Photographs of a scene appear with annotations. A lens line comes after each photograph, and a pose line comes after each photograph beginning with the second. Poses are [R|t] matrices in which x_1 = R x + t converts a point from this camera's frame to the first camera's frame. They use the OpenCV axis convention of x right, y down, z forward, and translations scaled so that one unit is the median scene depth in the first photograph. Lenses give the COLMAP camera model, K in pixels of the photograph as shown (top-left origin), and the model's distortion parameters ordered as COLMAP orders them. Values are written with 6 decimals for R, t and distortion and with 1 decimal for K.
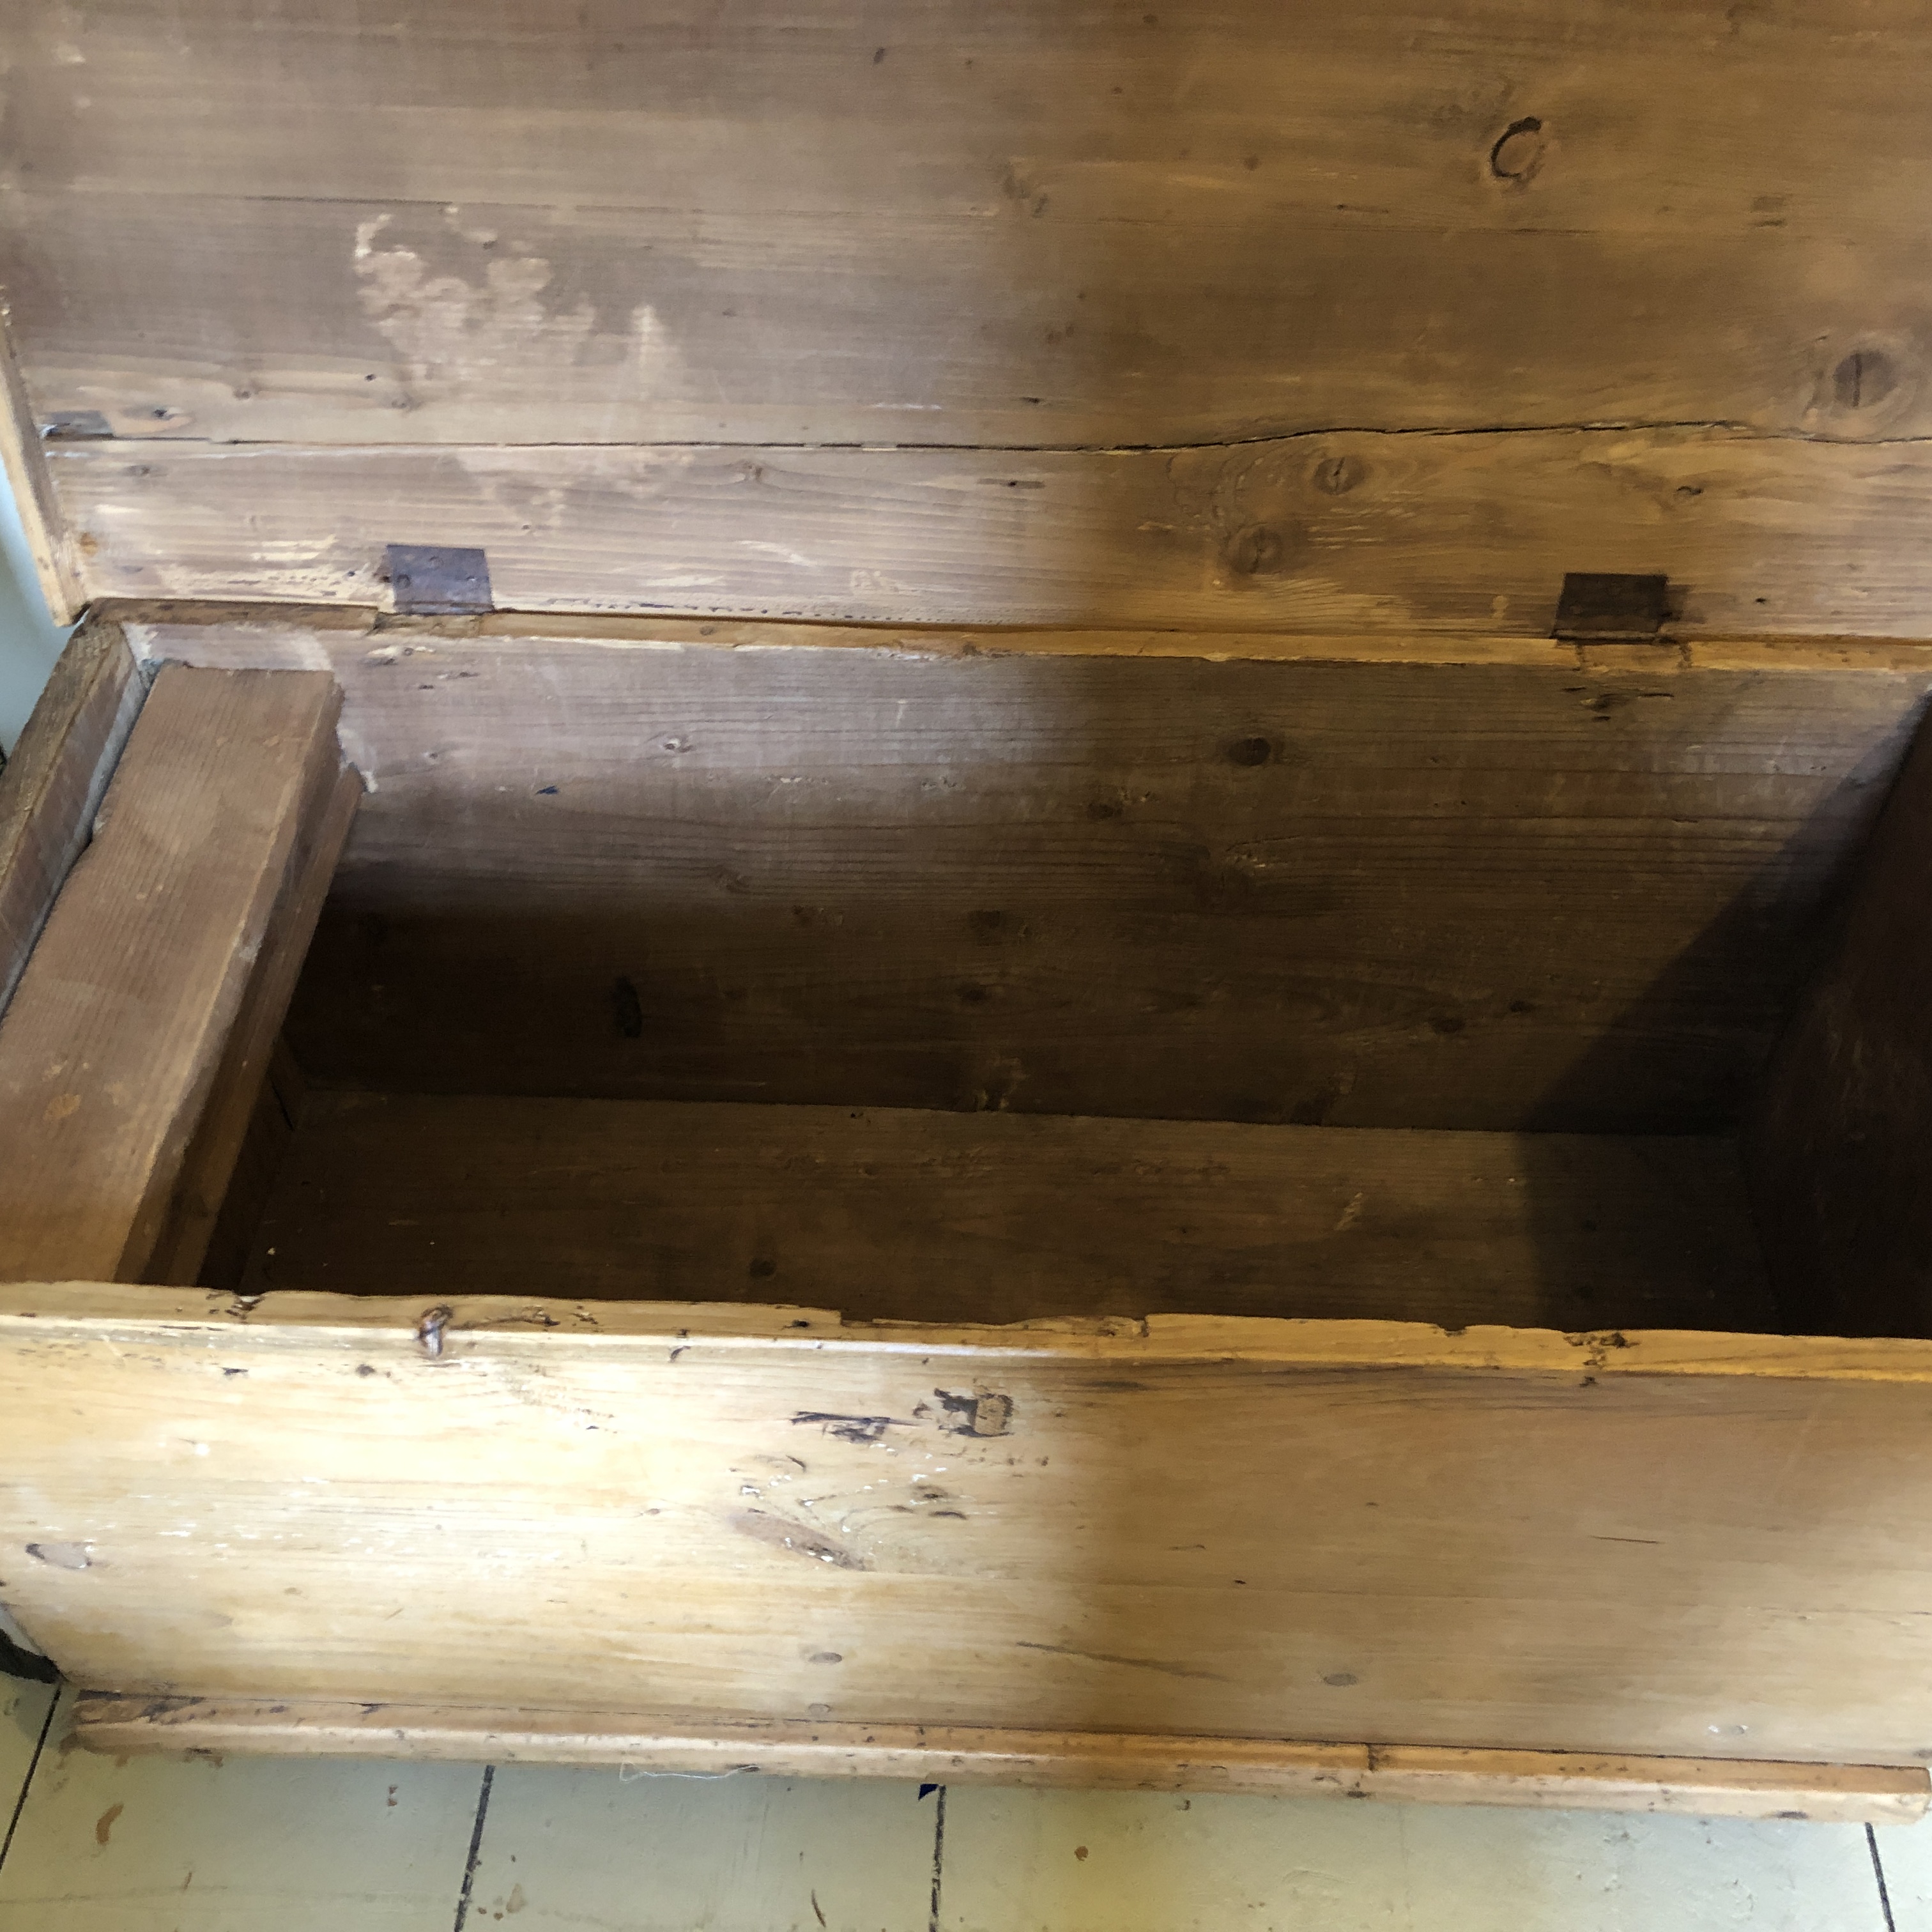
lens RADIAL K [[2108.3, 0, 972.1], [0, 2108.3, 965.5], [0, 0, 1]] dist [0.008864, 0.016851]
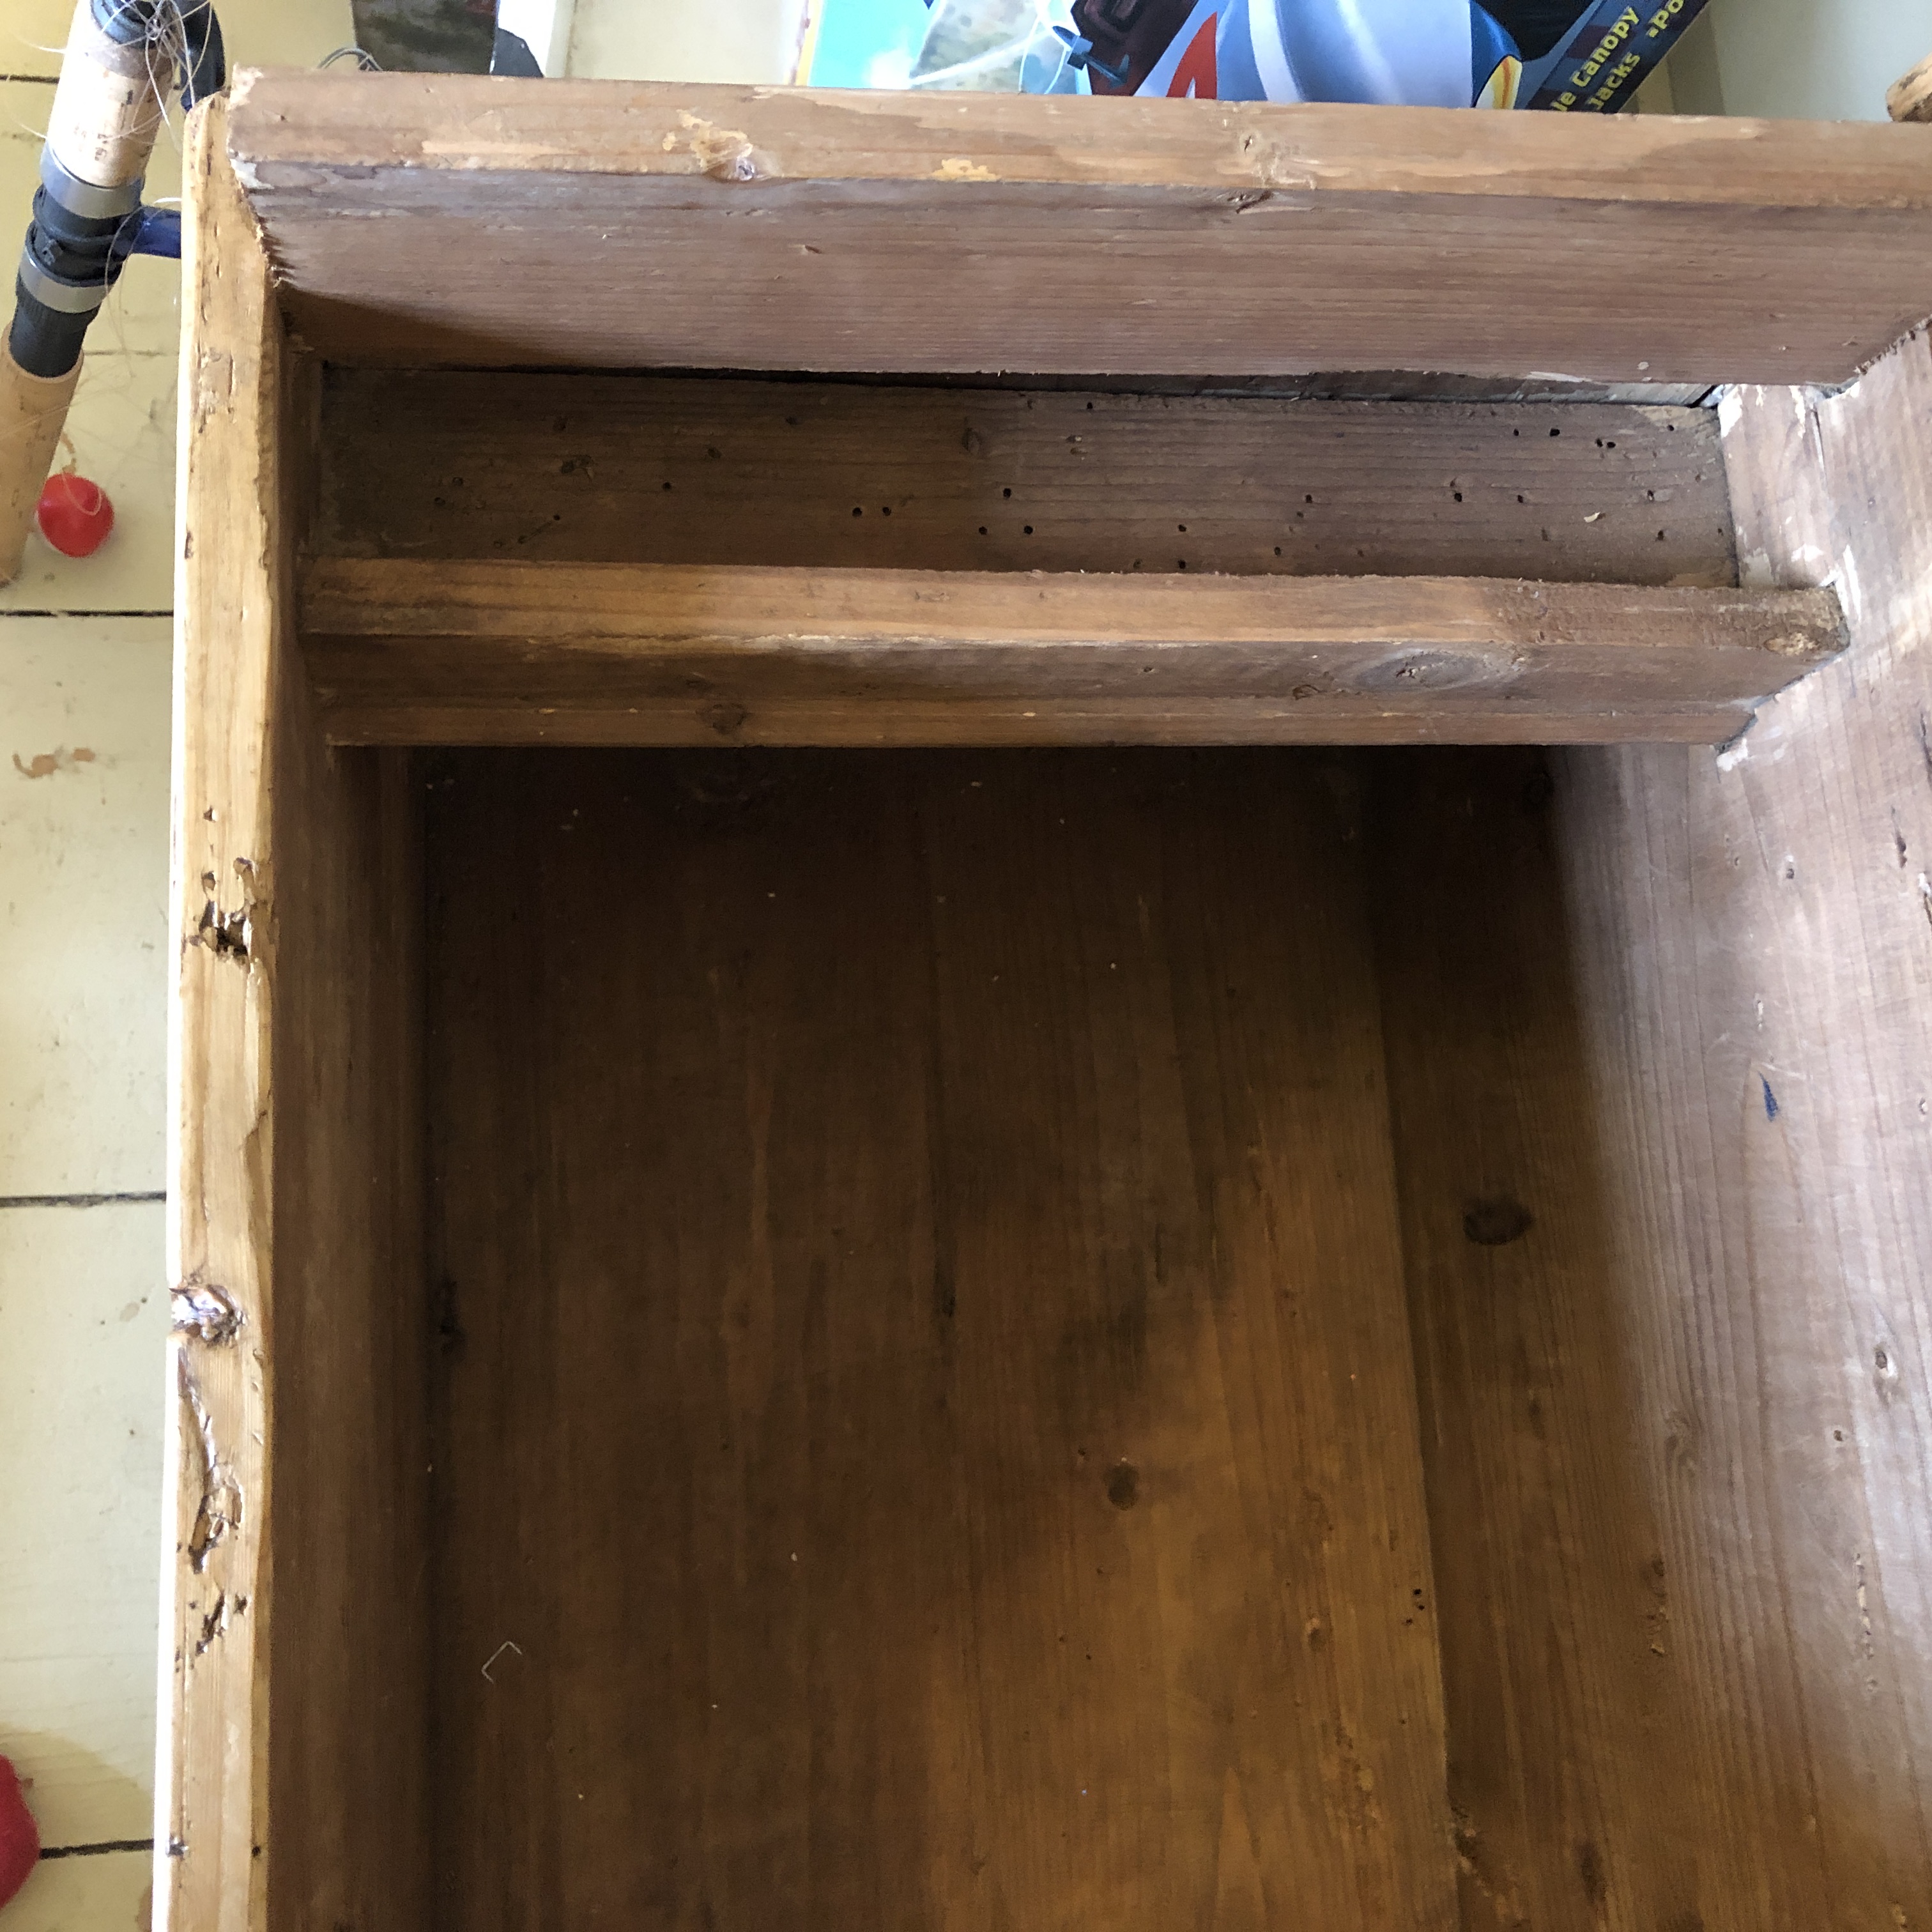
lens RADIAL K [[2108.3, 0, 972.1], [0, 2108.3, 965.5], [0, 0, 1]] dist [0.008864, 0.016851]
pose [[0.097428, 0.980137, -0.172742, -0.187099], [-0.848335, 0.172546, 0.500556, -0.205292], [0.520419, 0.097775, 0.848295, 0.535206]]
